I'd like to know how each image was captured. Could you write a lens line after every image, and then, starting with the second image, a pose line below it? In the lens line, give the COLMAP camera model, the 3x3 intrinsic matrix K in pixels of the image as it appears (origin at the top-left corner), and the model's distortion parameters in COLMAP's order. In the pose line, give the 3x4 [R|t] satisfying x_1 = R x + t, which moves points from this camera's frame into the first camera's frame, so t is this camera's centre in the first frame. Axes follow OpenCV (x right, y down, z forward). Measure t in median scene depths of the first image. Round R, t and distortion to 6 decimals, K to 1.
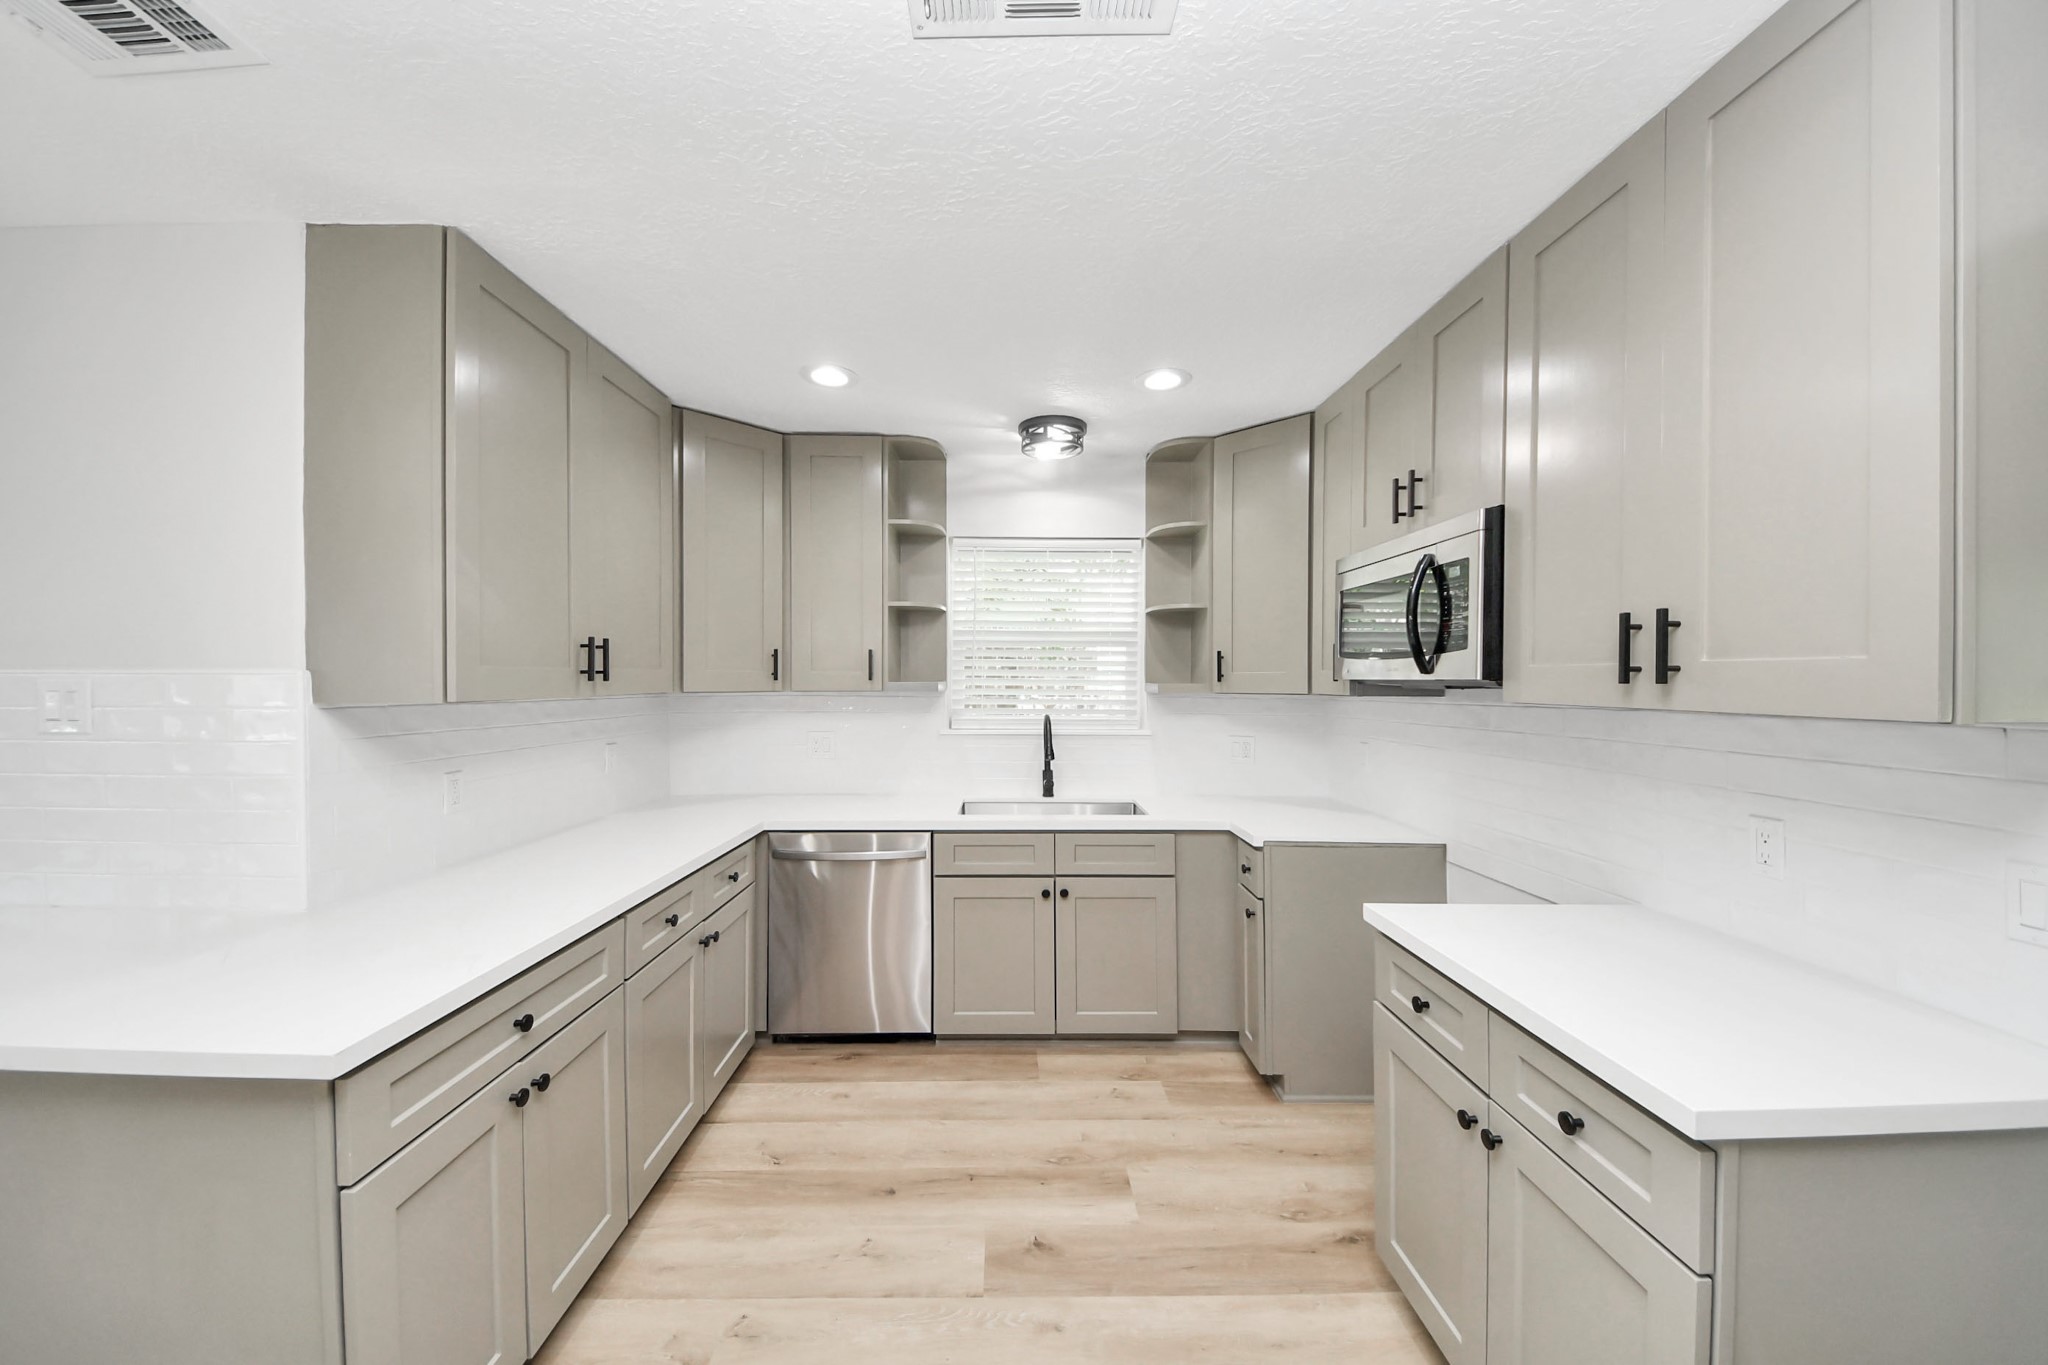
lens RADIAL K [[756.9, 0, 1023.6], [0, 756.9, 683.9], [0, 0, 1]] dist [-0.001501, -0.002454]
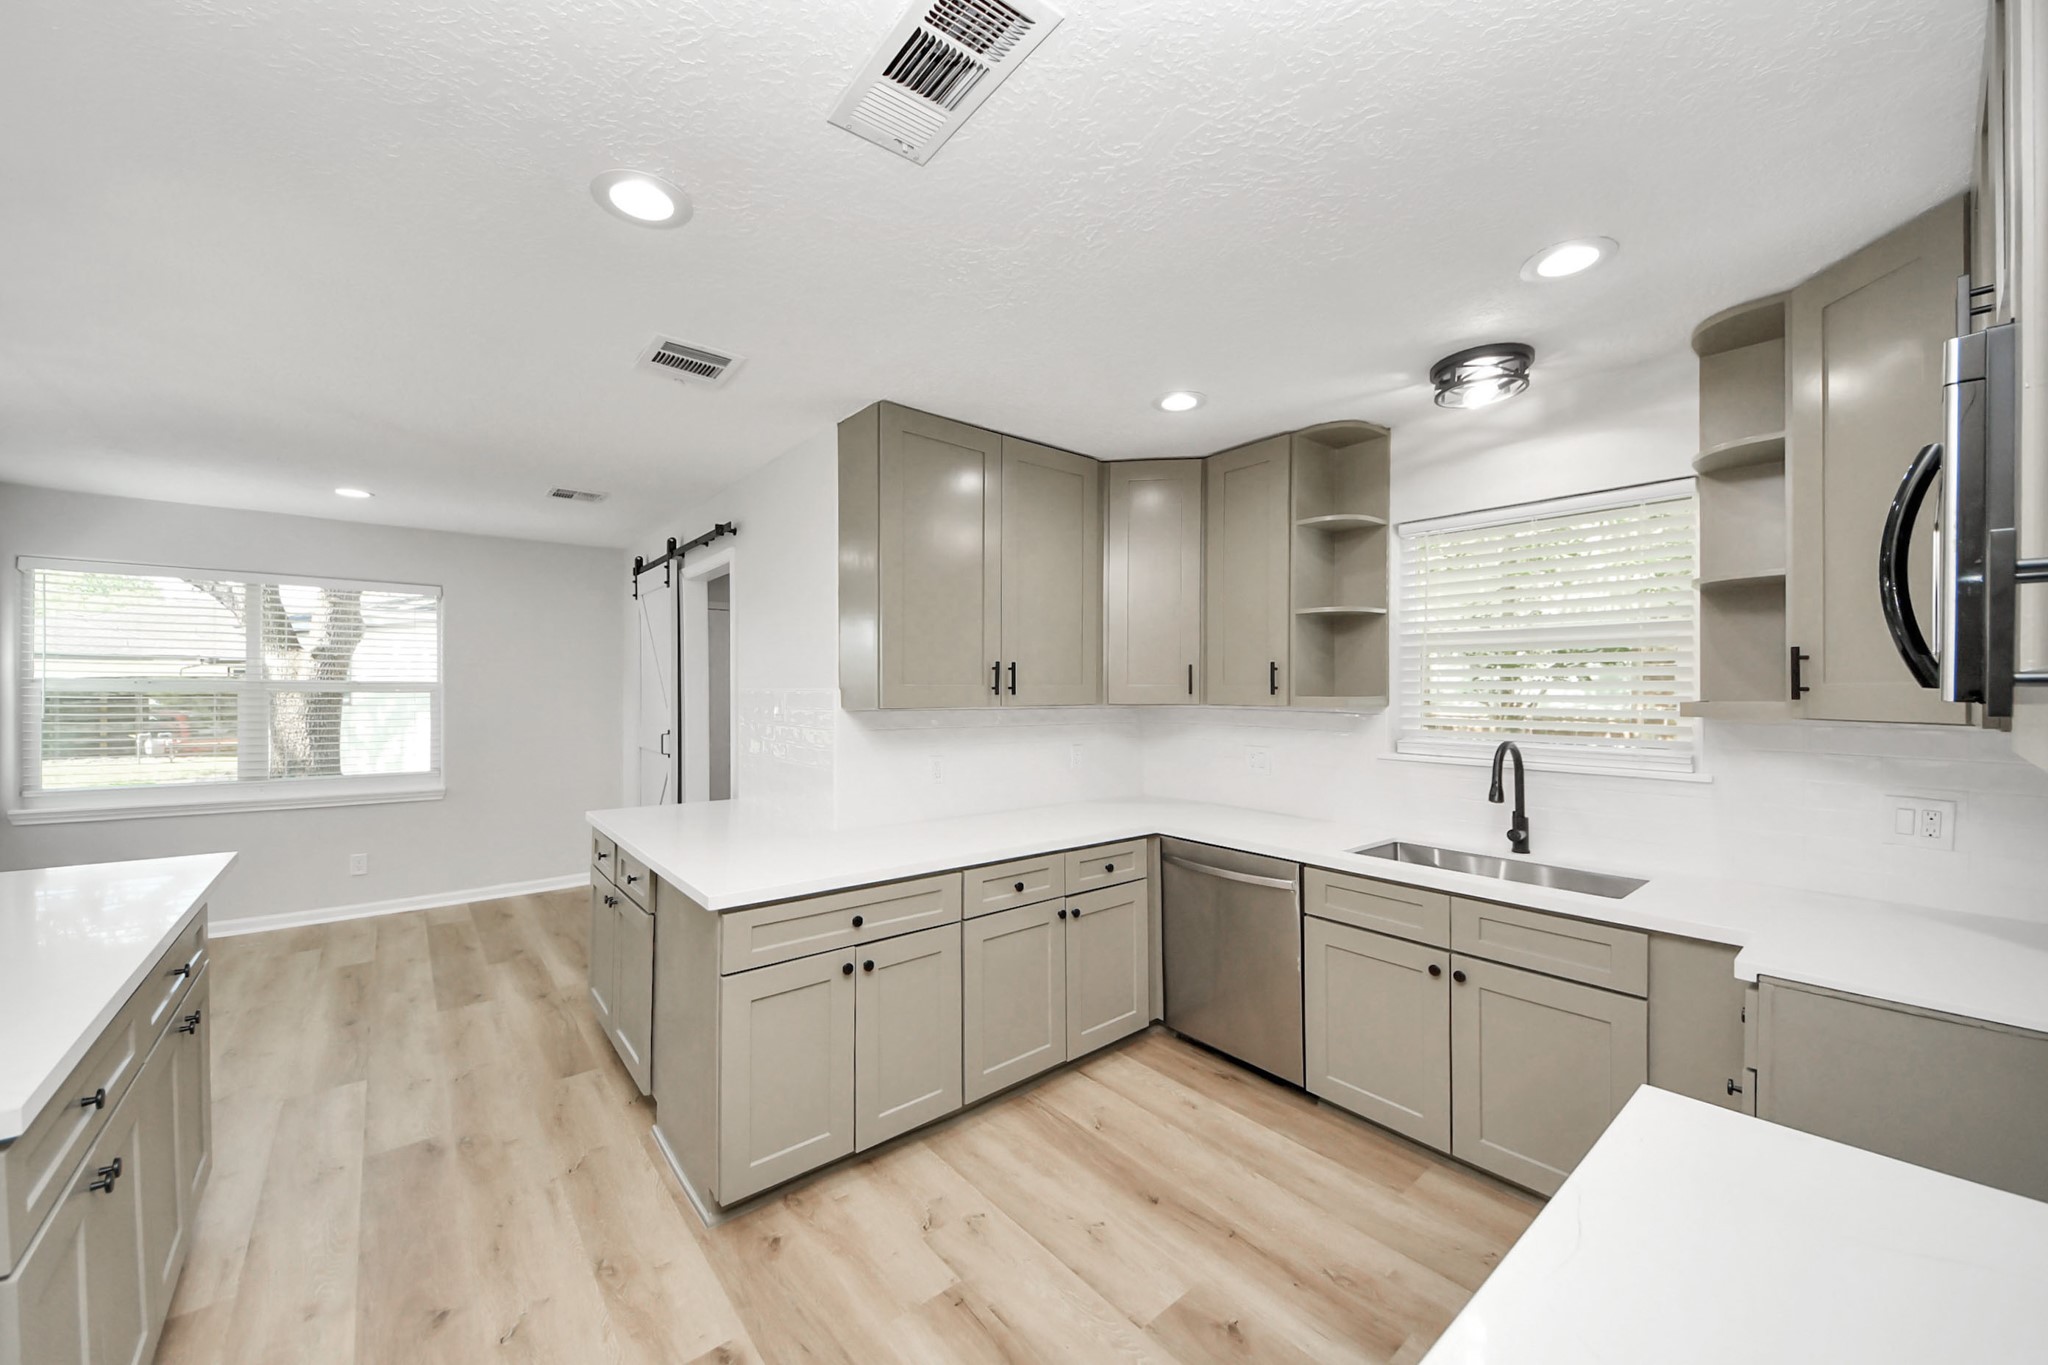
lens RADIAL K [[756.9, 0, 982.9], [0, 756.9, 696.9], [0, 0, 1]] dist [-0.001501, -0.002454]
pose [[0.606423, 0.004442, -0.795130, 0.383687], [-0.005321, 0.999985, 0.001529, -0.001874], [0.795124, 0.003304, 0.606437, 0.158844]]
